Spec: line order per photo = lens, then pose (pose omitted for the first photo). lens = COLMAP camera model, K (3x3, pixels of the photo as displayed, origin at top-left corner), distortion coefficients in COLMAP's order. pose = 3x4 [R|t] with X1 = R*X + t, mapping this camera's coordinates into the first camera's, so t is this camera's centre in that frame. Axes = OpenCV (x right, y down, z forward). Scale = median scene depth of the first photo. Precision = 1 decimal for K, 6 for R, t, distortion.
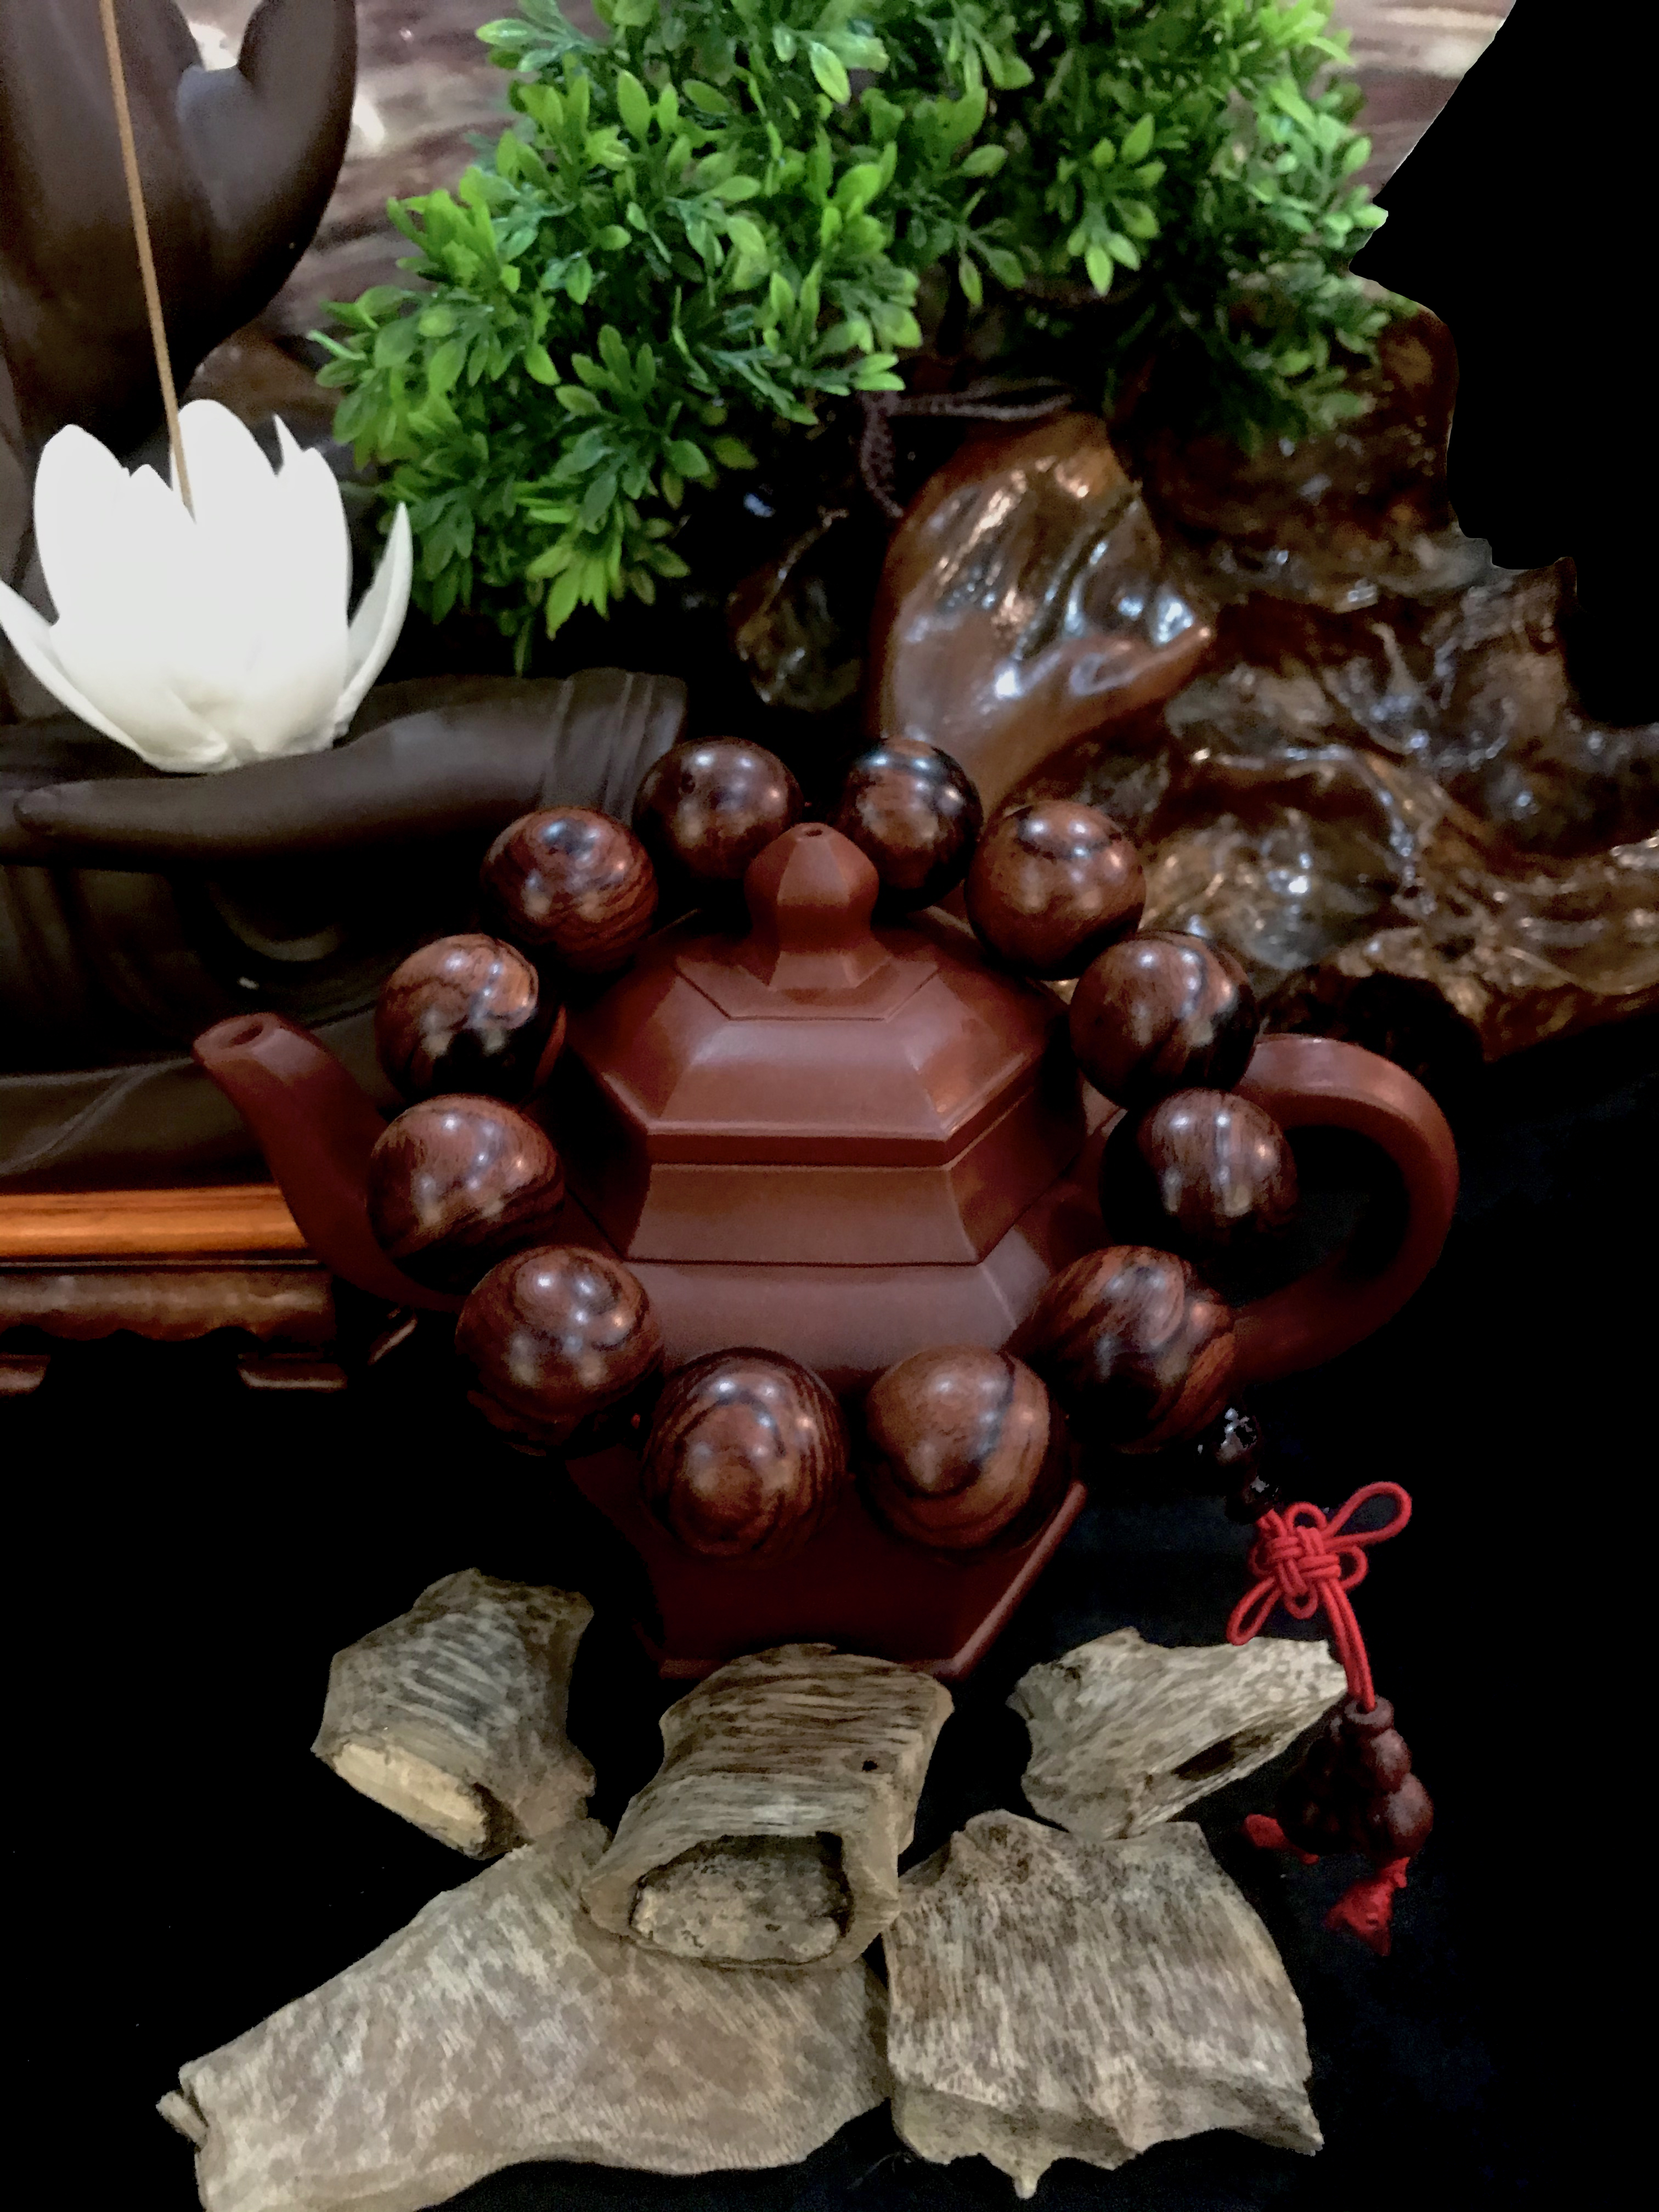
lens RADIAL K [[1900.2, 0, 836.8], [0, 1900.2, 1077.3], [0, 0, 1]] dist [0.000474, -0.015547]
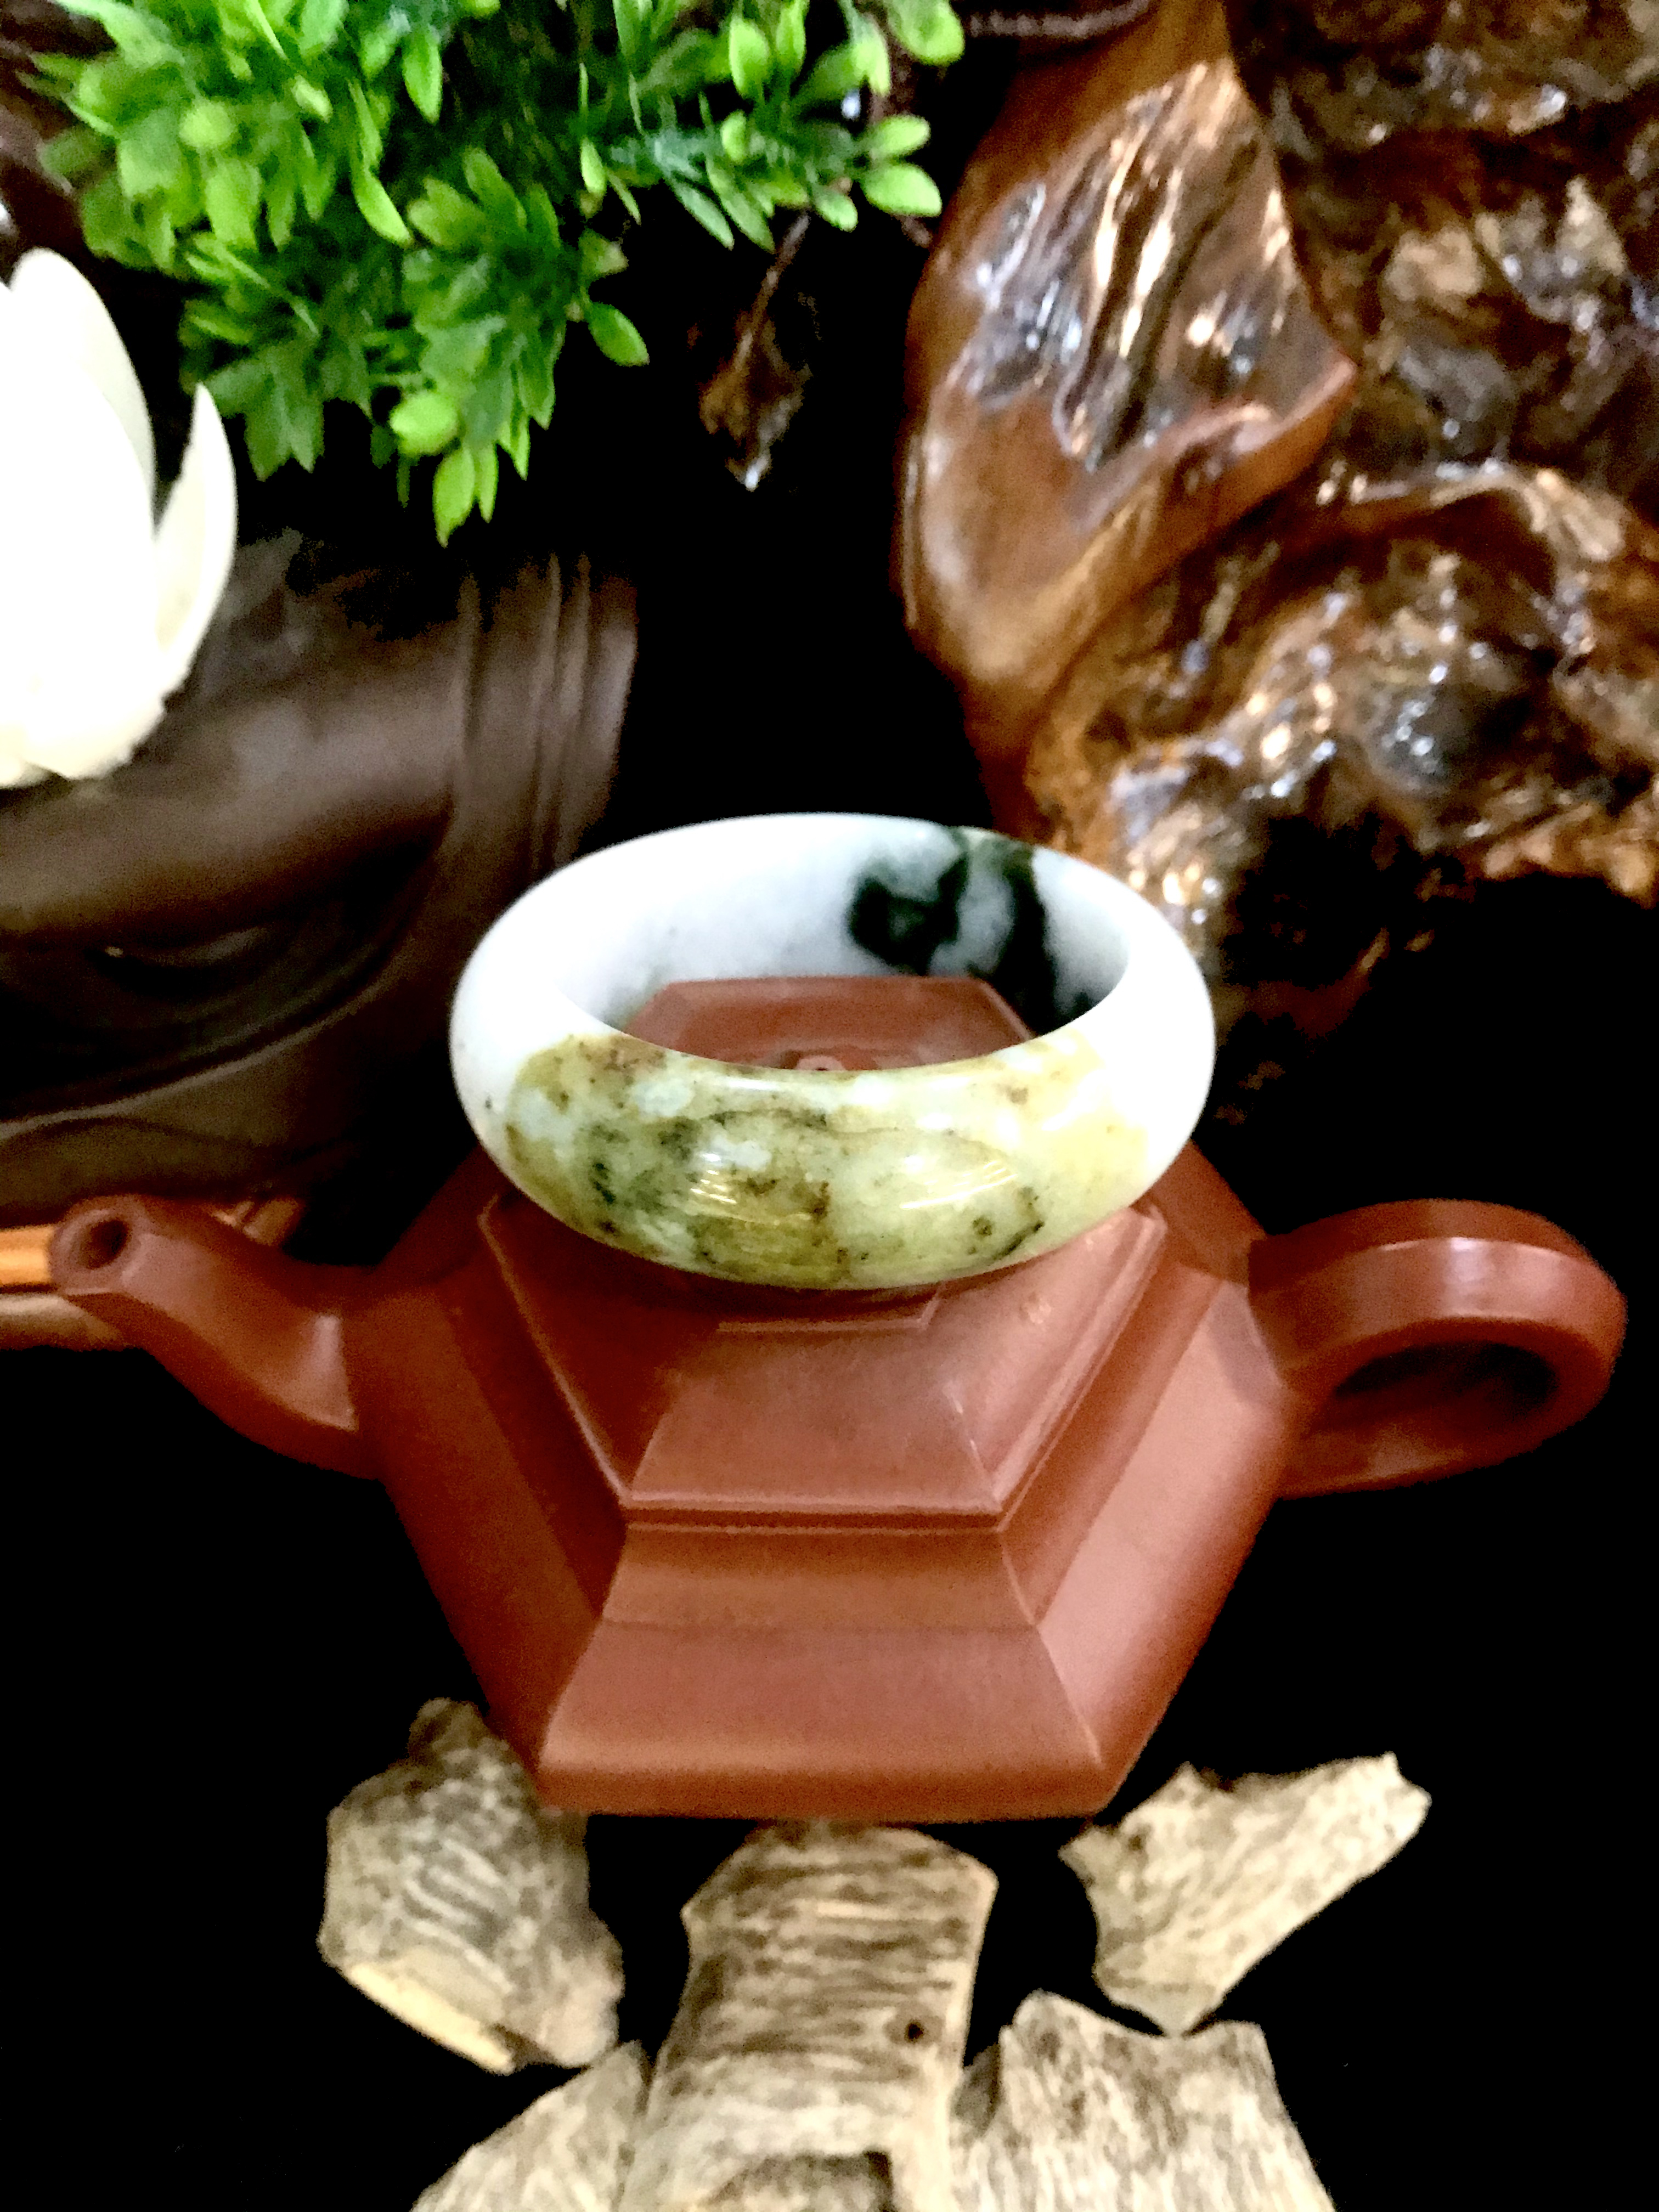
lens RADIAL K [[1900.2, 0, 824.7], [0, 1900.2, 1100.8], [0, 0, 1]] dist [0.000474, -0.015547]
pose [[0.999650, -0.024345, -0.010317, -0.005775], [0.026420, 0.904395, 0.425877, -0.402827], [-0.001037, -0.426001, 0.904722, 0.313843]]
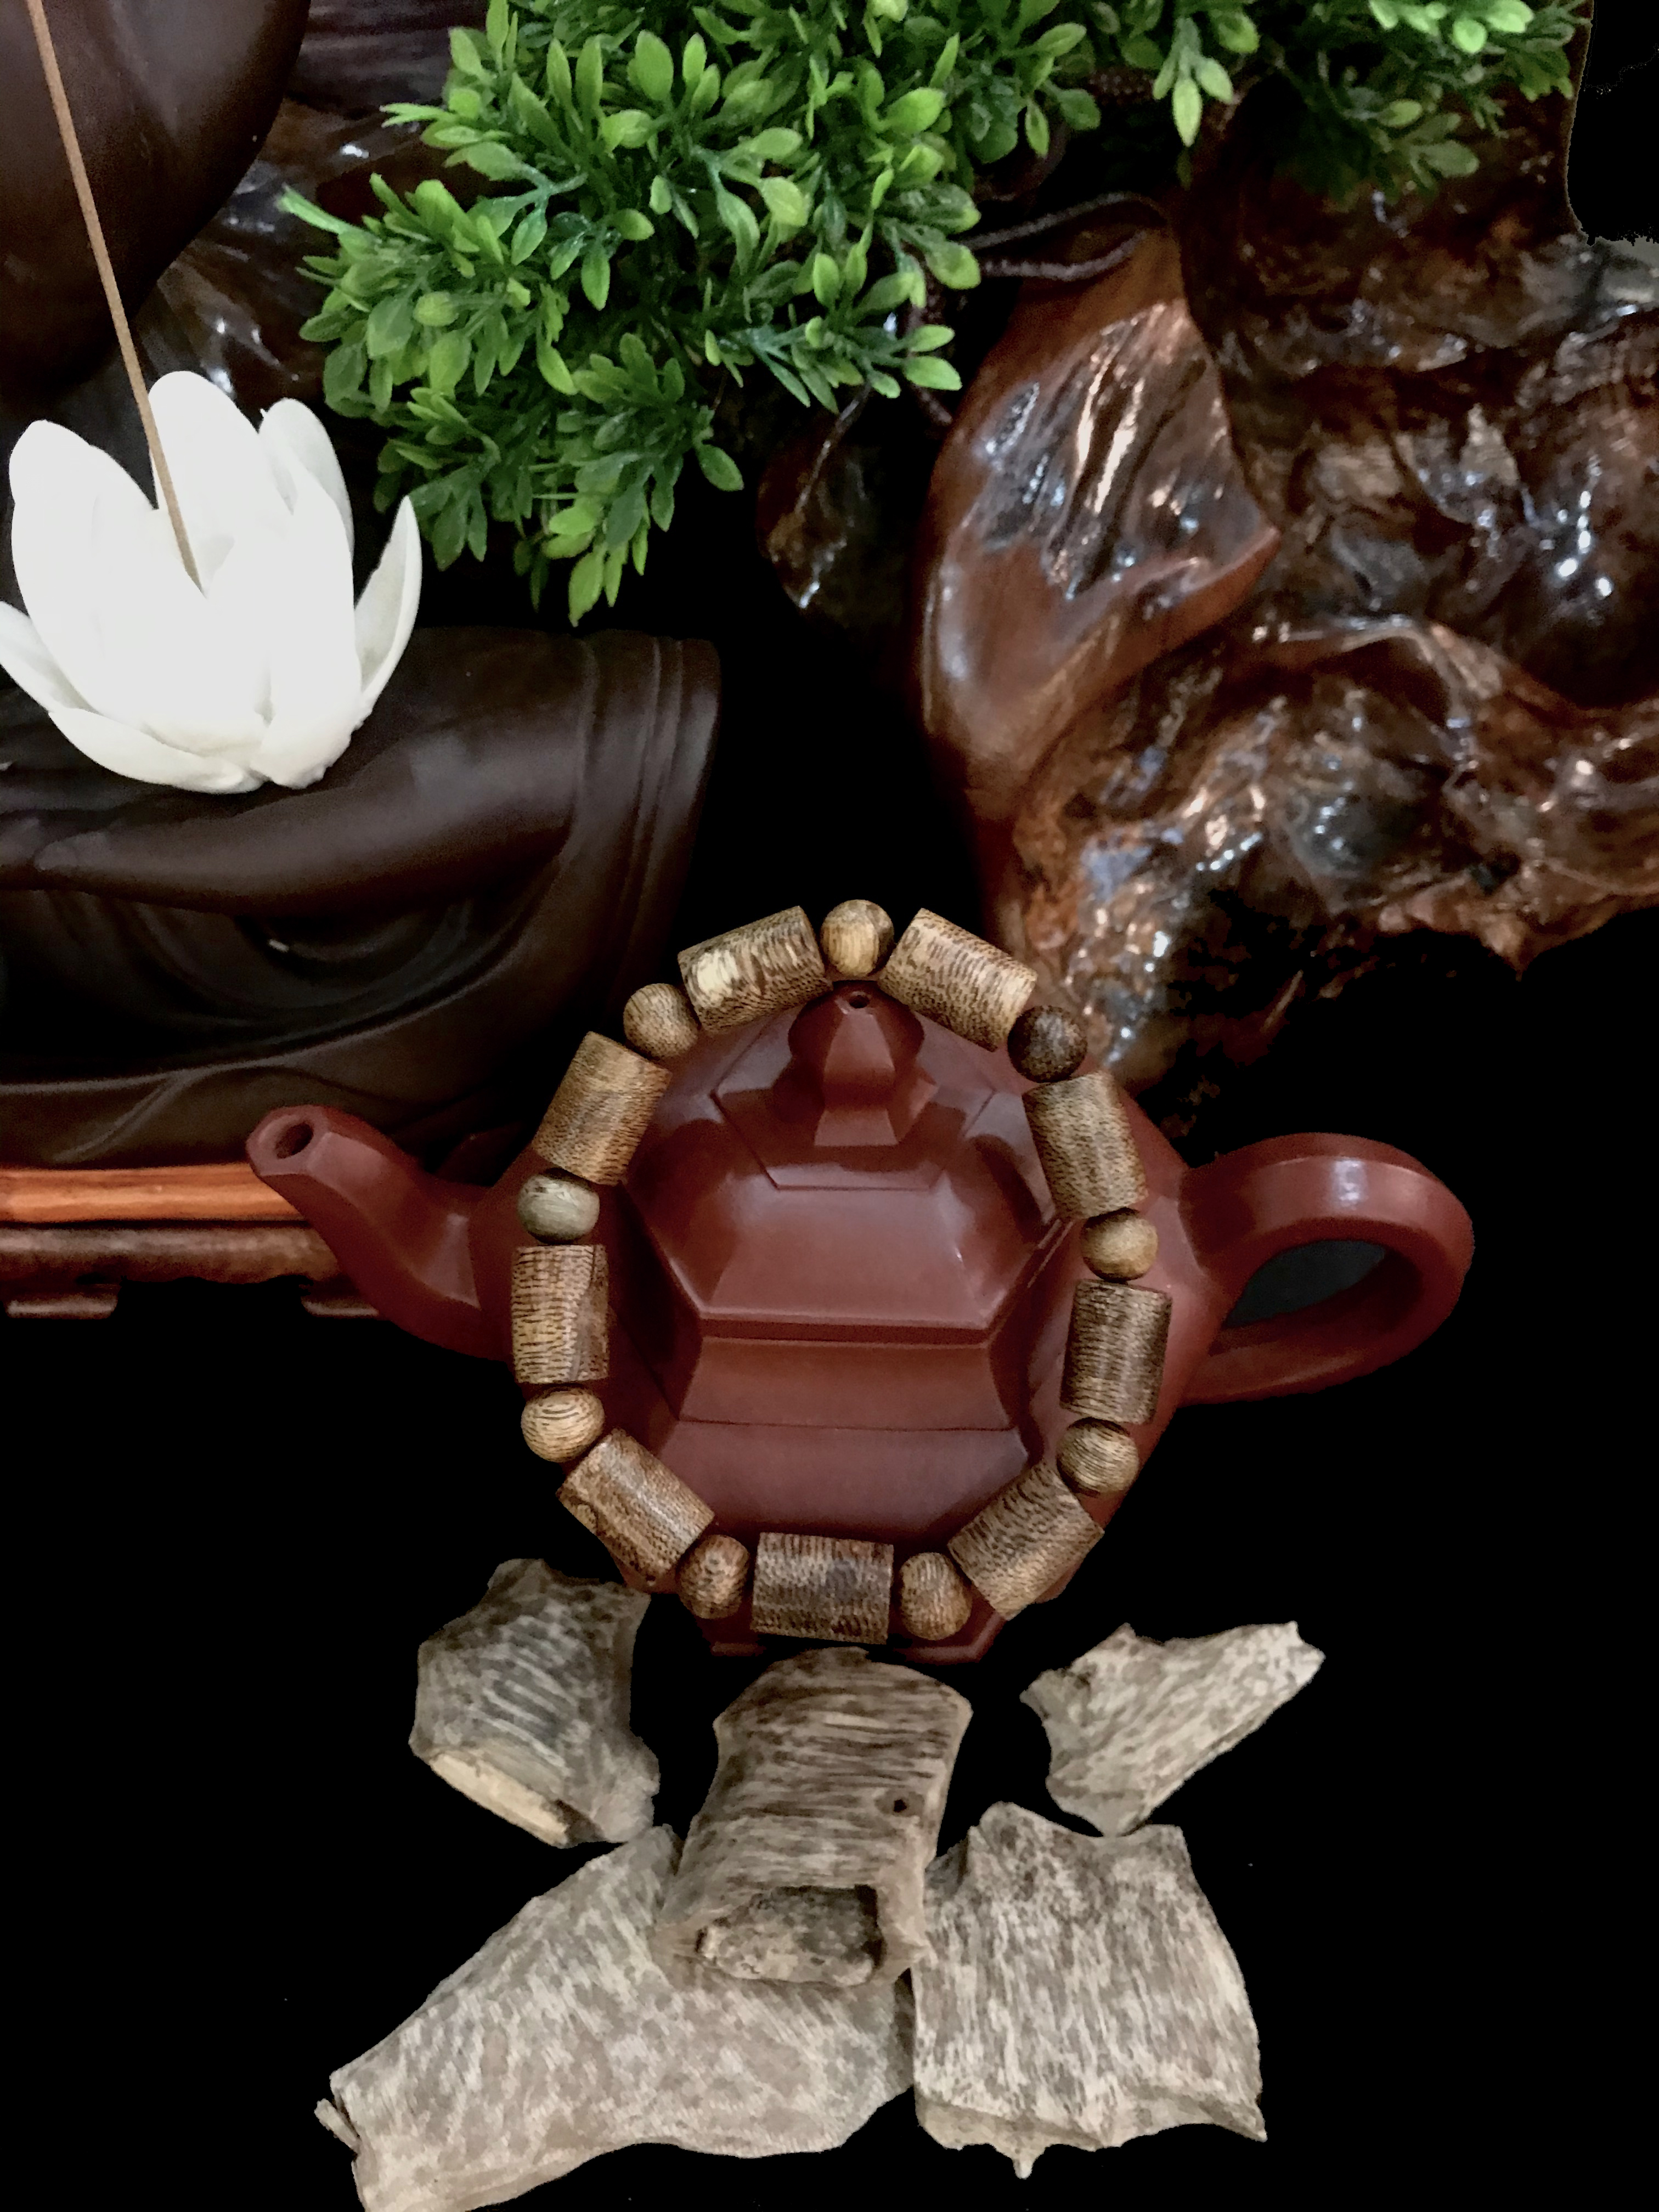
lens RADIAL K [[1900.2, 0, 838.6], [0, 1900.2, 1107.8], [0, 0, 1]] dist [0.000474, -0.015547]
pose [[0.999959, 0.008989, 0.001035, -0.022191], [-0.008829, 0.944212, 0.329221, -0.371914], [0.001982, -0.329217, 0.944252, 0.045491]]
